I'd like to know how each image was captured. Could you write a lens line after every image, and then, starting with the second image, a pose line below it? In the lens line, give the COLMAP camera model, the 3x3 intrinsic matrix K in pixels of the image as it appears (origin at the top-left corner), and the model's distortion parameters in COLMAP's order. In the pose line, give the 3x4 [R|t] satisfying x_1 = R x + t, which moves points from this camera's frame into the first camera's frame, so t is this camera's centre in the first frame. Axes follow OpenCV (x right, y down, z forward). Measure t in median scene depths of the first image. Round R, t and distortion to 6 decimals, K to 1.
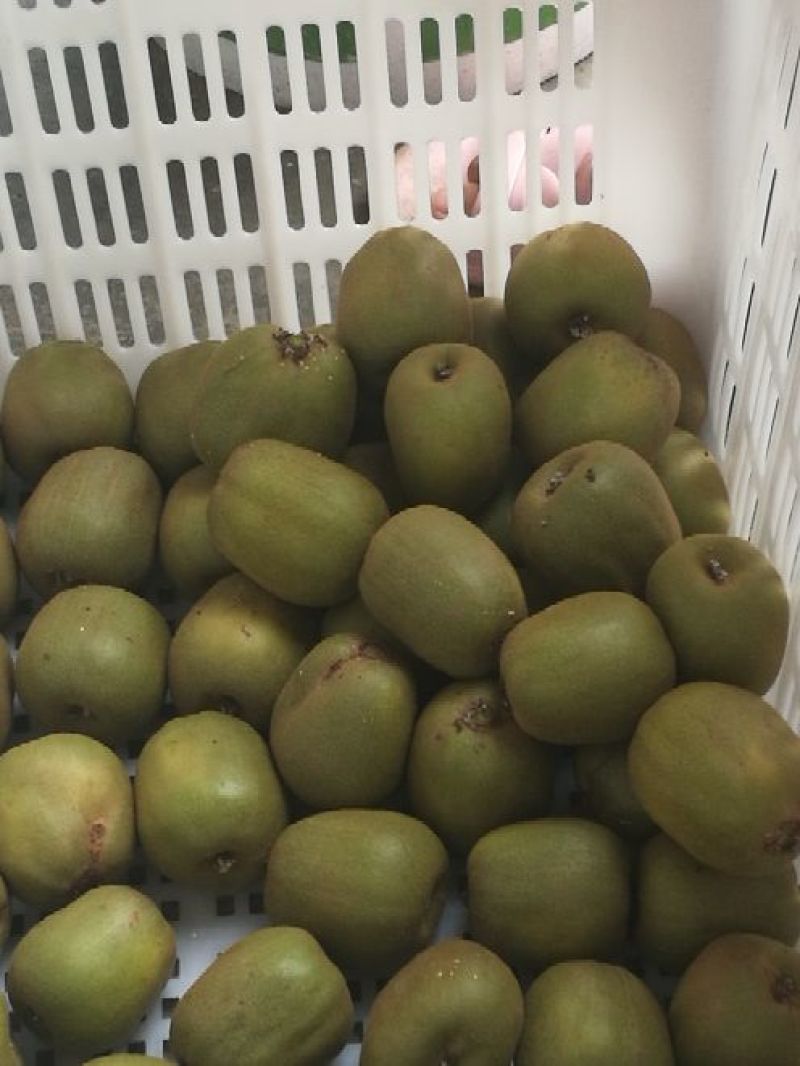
lens RADIAL K [[2825.3, 0, 399.7], [0, 2825.3, 532.8], [0, 0, 1]] dist [0.293239, 0.000000]
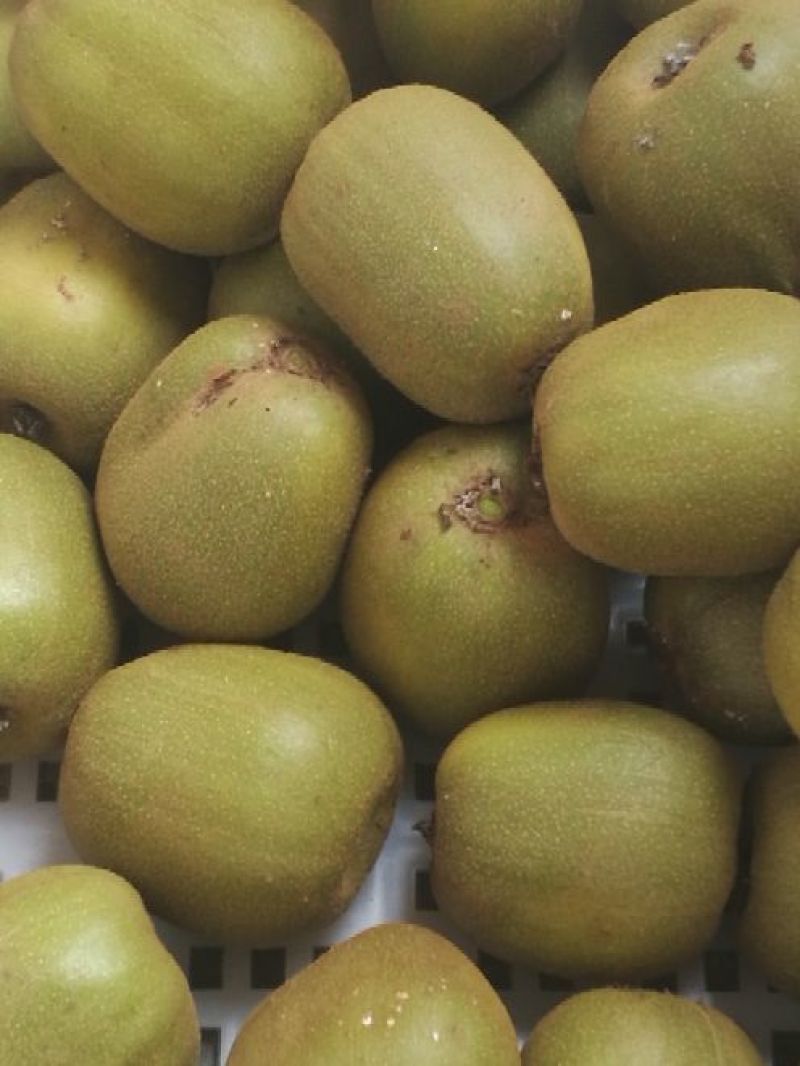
lens RADIAL K [[2825.3, 0, 402.4], [0, 2825.3, 533.0], [0, 0, 1]] dist [0.293239, 0.000000]
pose [[0.996039, 0.086235, 0.021680, 0.001657], [-0.088686, 0.981071, 0.172147, -0.019221], [-0.006424, -0.173388, 0.984833, 0.477201]]
